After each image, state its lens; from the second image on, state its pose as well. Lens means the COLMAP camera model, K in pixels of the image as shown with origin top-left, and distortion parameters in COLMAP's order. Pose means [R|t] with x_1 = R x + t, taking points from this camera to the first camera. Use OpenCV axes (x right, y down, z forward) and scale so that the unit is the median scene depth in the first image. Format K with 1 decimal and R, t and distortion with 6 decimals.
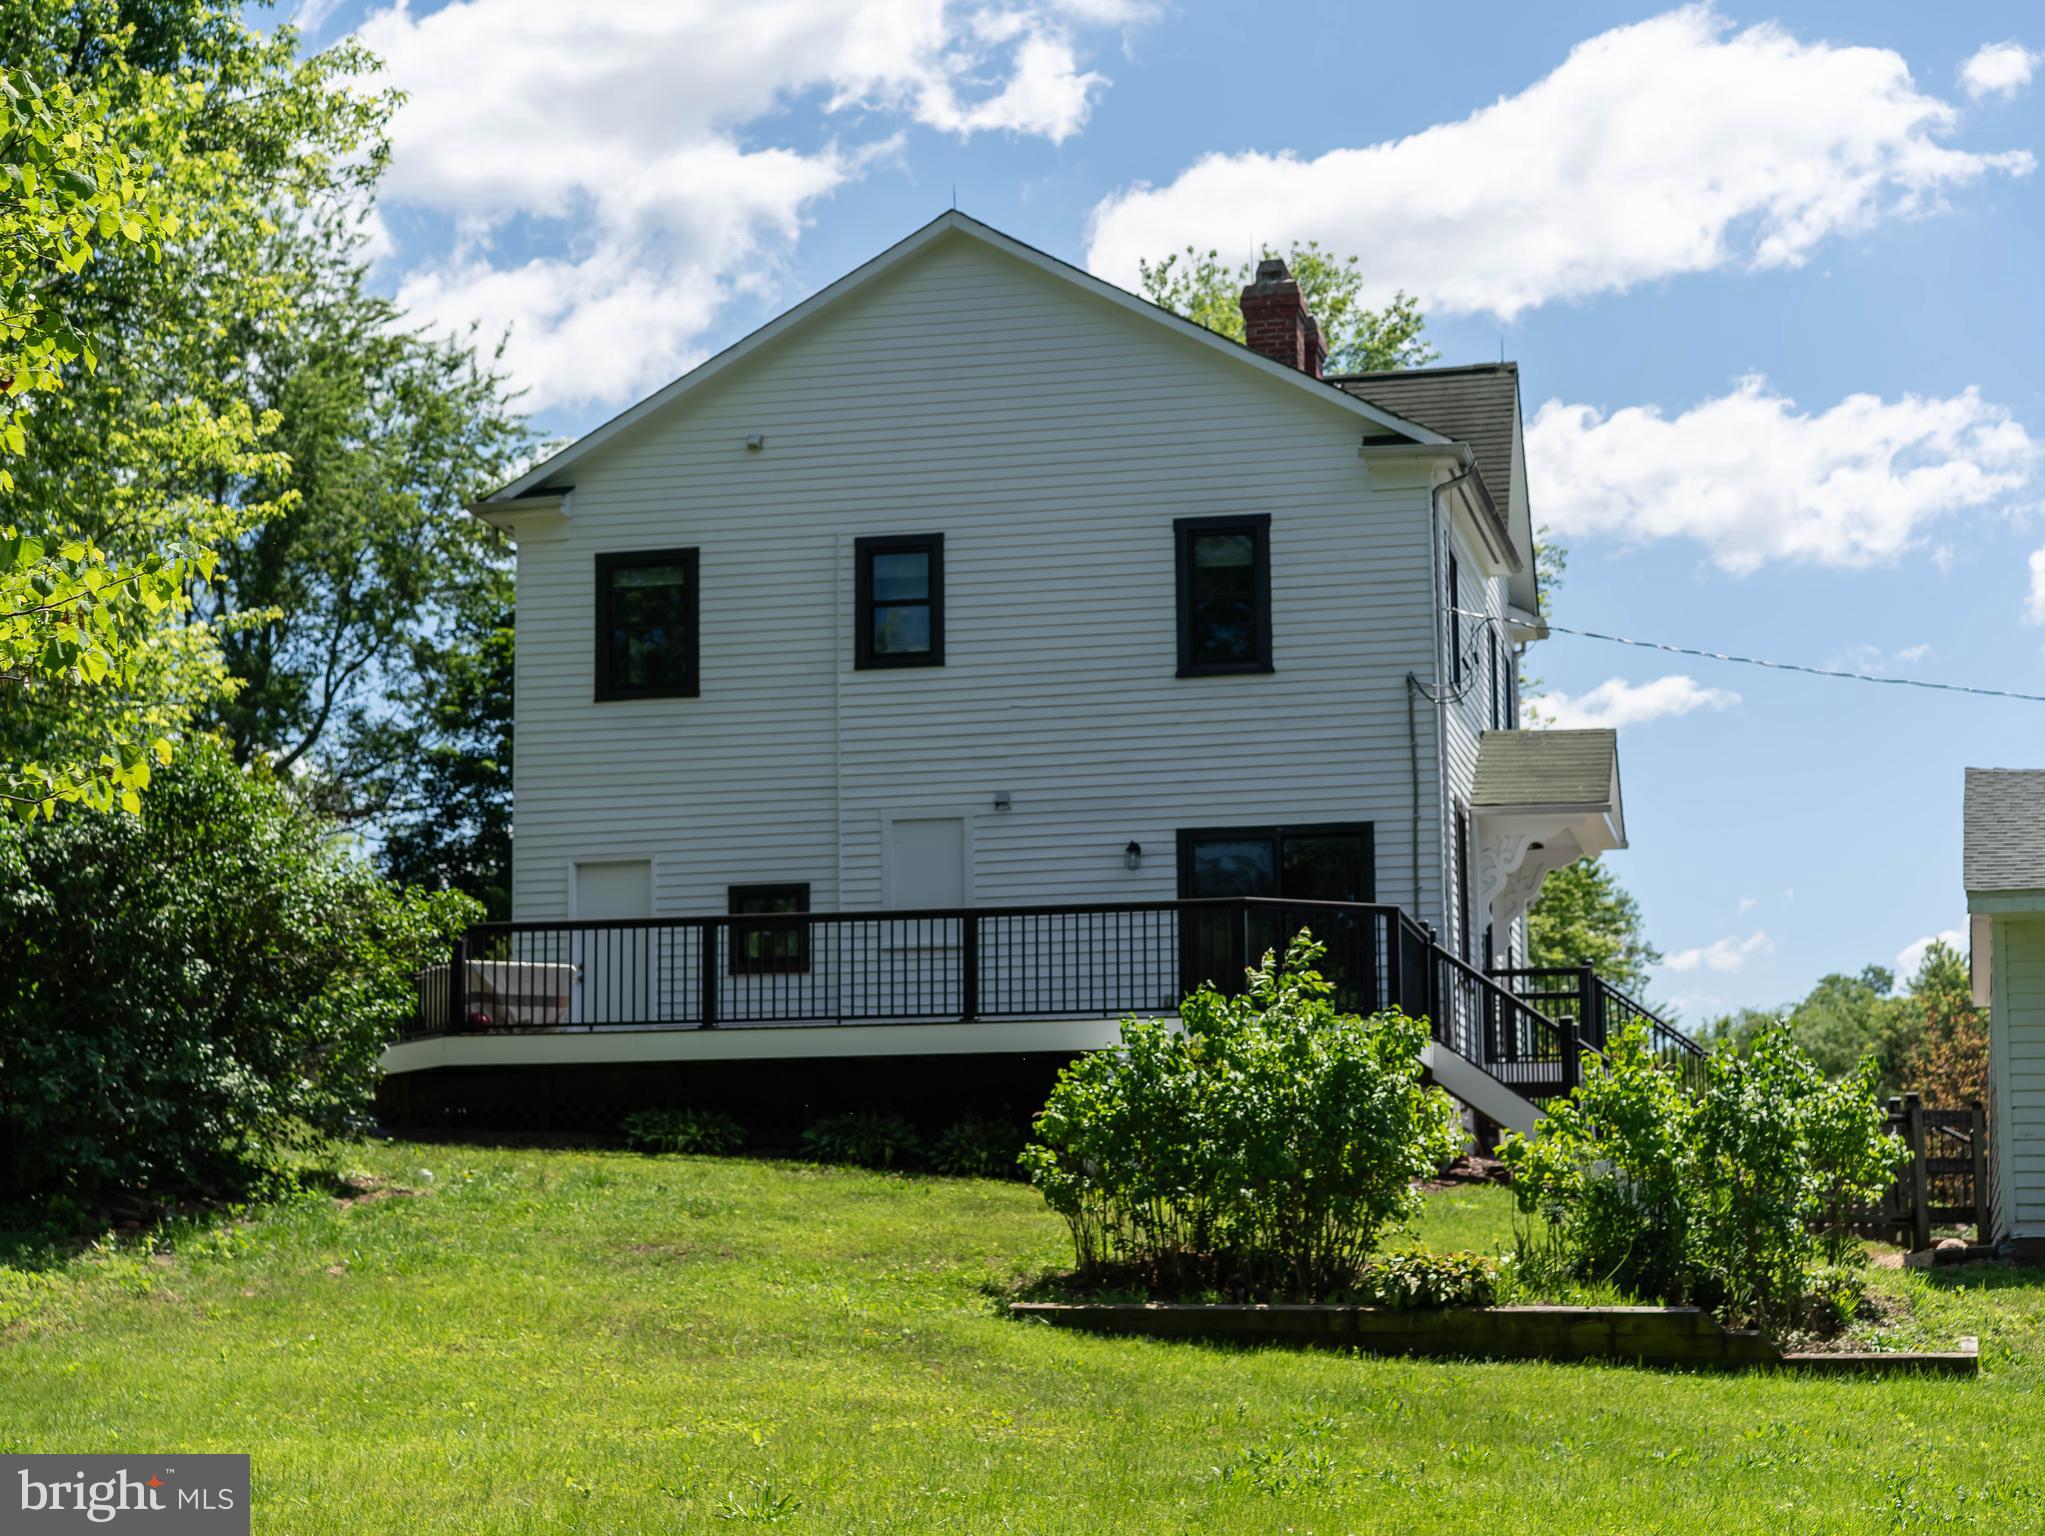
lens RADIAL K [[3575.1, 0, 1040.9], [0, 3575.1, 758.7], [0, 0, 1]] dist [-0.021298, 0.000000]
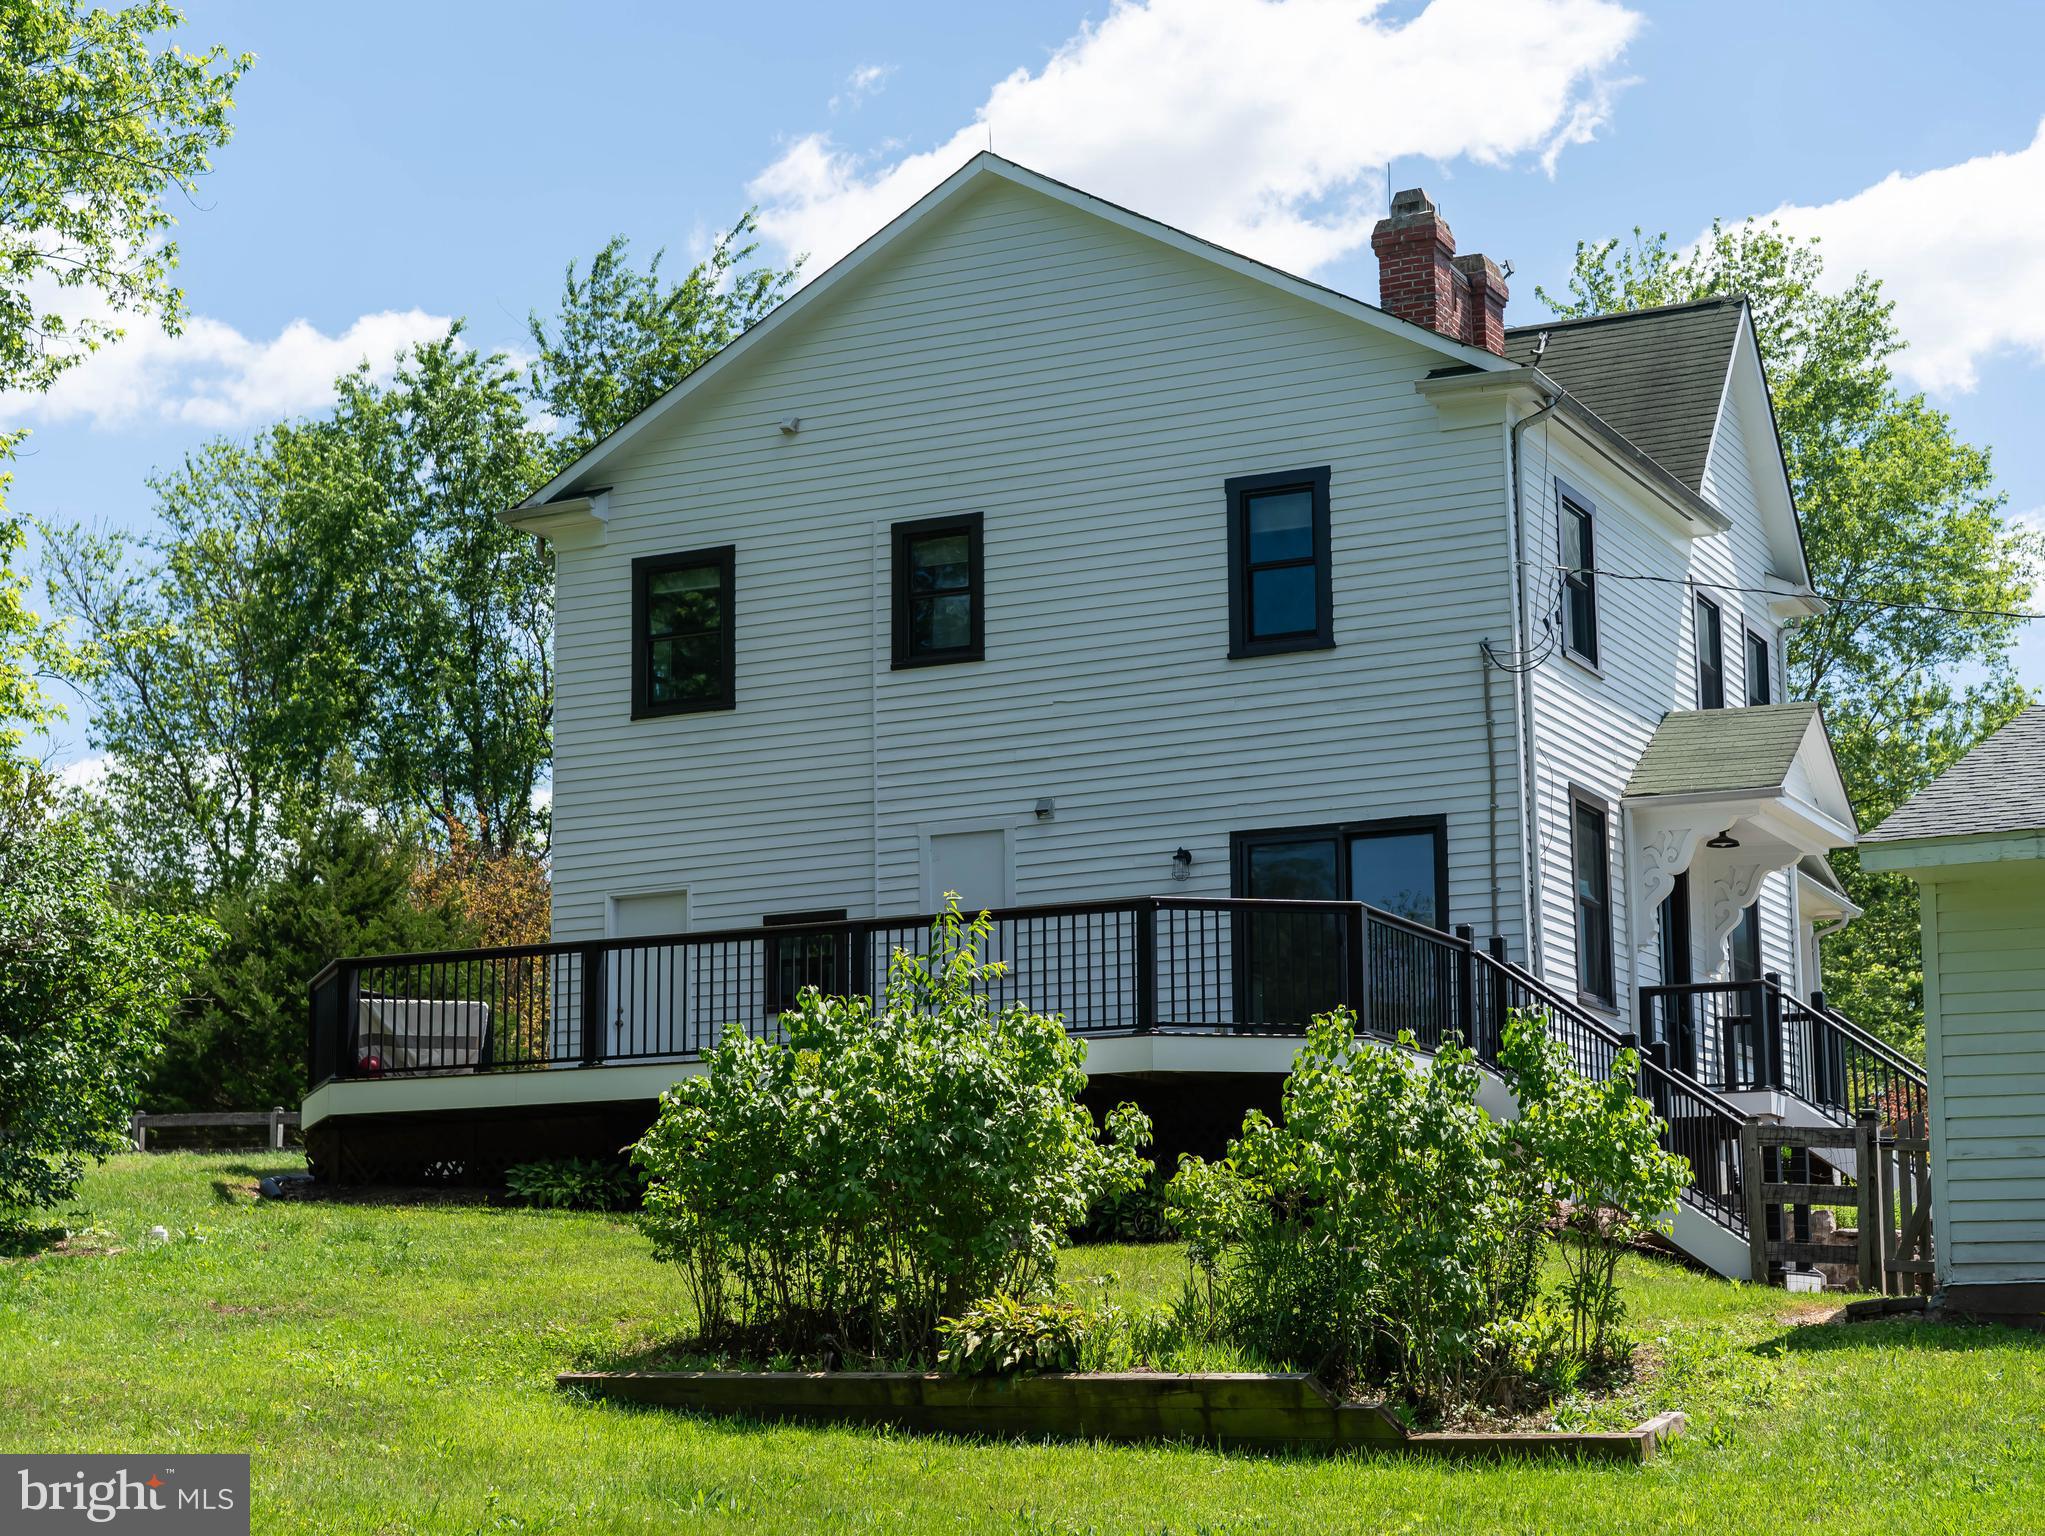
lens RADIAL K [[3575.1, 0, 1007.5], [0, 3575.1, 779.9], [0, 0, 1]] dist [-0.021298, 0.000000]
pose [[0.975015, -0.040767, -0.218367, 0.173588], [0.036877, 0.999081, -0.021862, 0.023634], [0.219057, 0.013263, 0.975622, 0.135746]]
